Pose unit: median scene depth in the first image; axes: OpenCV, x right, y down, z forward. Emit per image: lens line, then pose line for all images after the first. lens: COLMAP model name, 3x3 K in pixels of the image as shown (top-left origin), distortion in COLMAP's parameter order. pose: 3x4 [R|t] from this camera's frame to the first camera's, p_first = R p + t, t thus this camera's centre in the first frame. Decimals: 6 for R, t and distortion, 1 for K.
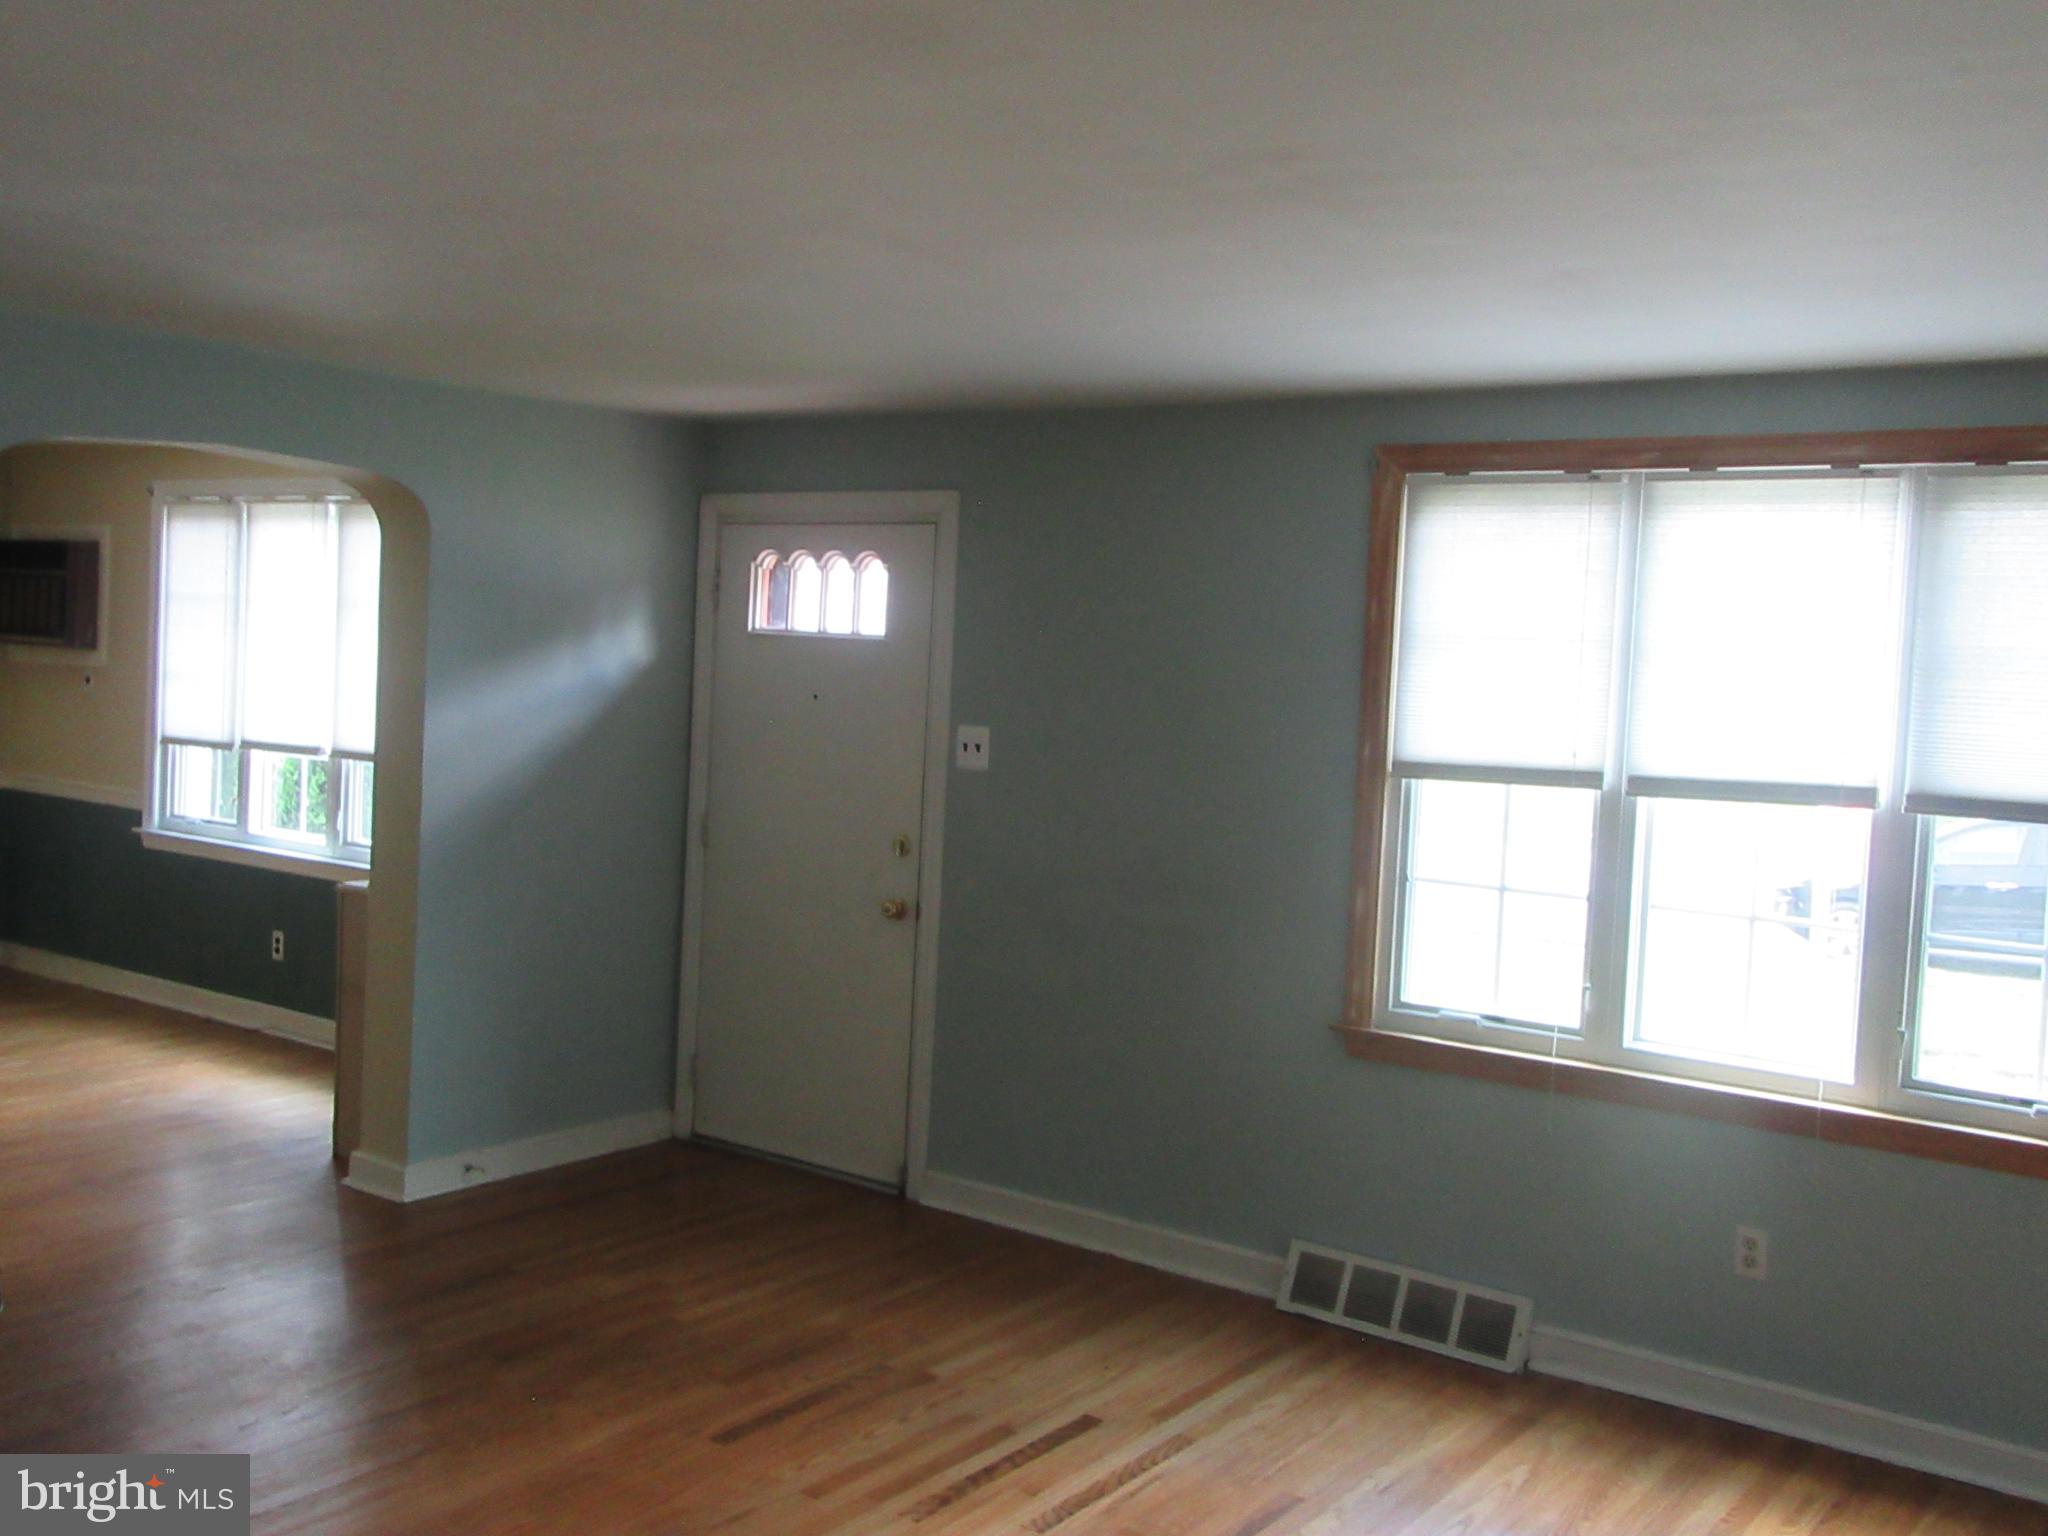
lens RADIAL K [[1934.4, 0, 1056.5], [0, 1934.4, 764.9], [0, 0, 1]] dist [0.029410, 0.000000]
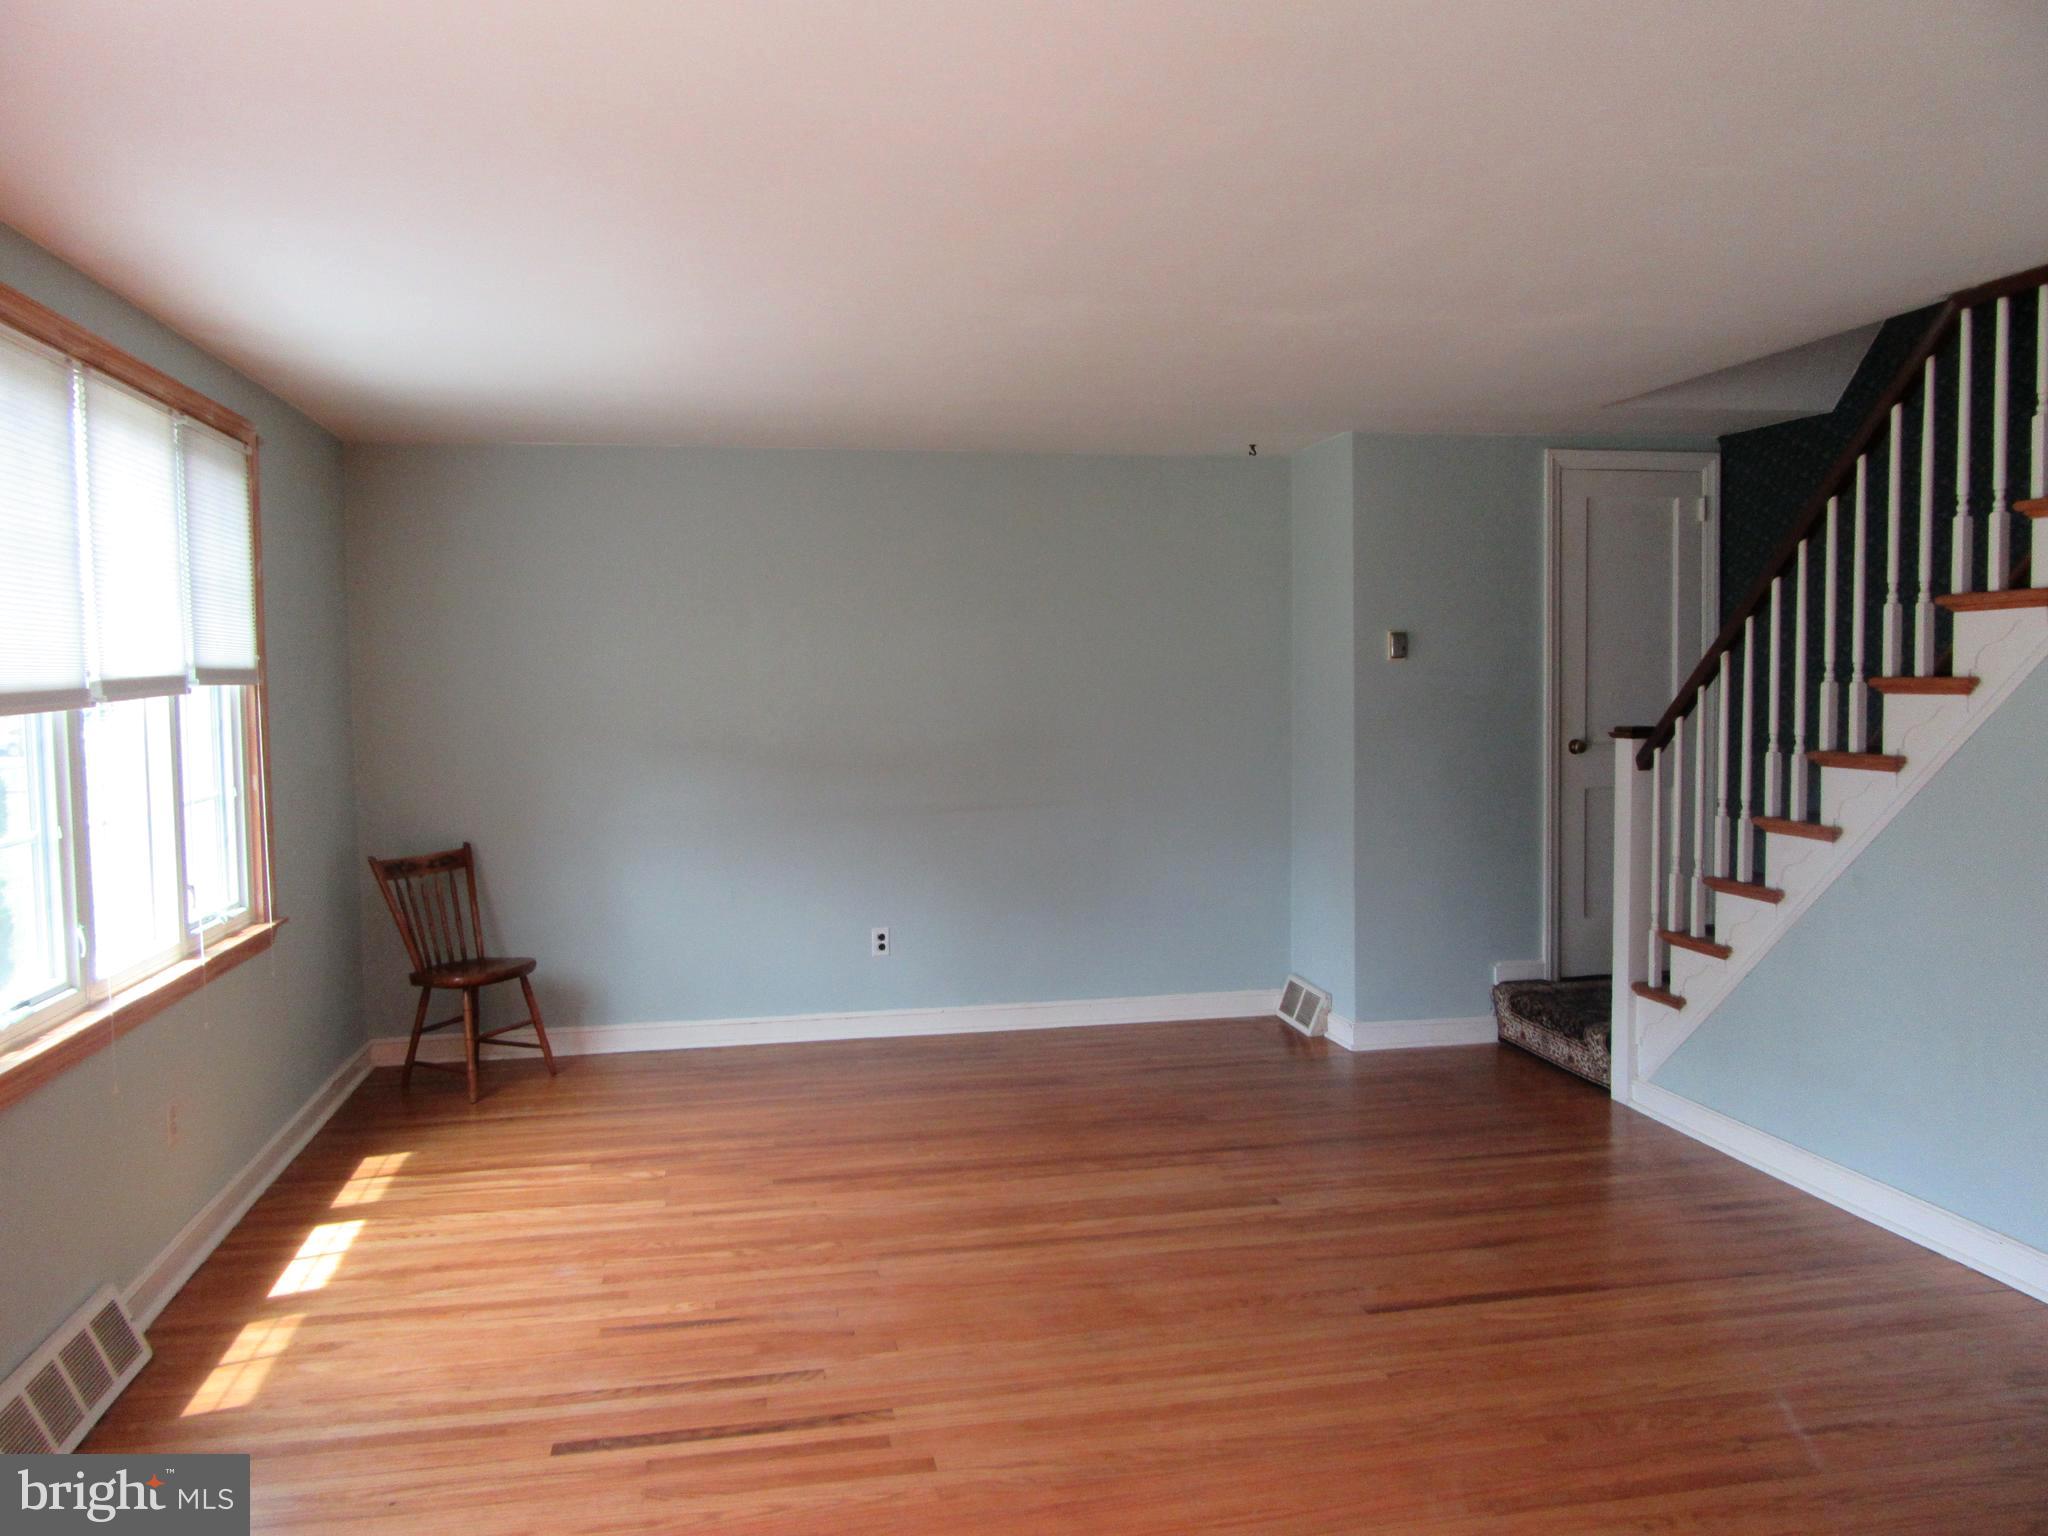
lens RADIAL K [[1507.8, 0, 1003.4], [0, 1507.8, 768.3], [0, 0, 1]] dist [0.005313, 0.003832]
pose [[-0.721044, -0.083154, 0.687882, -0.403990], [0.011634, 0.991180, 0.132013, -0.036763], [-0.692792, 0.103190, -0.713716, 0.940006]]
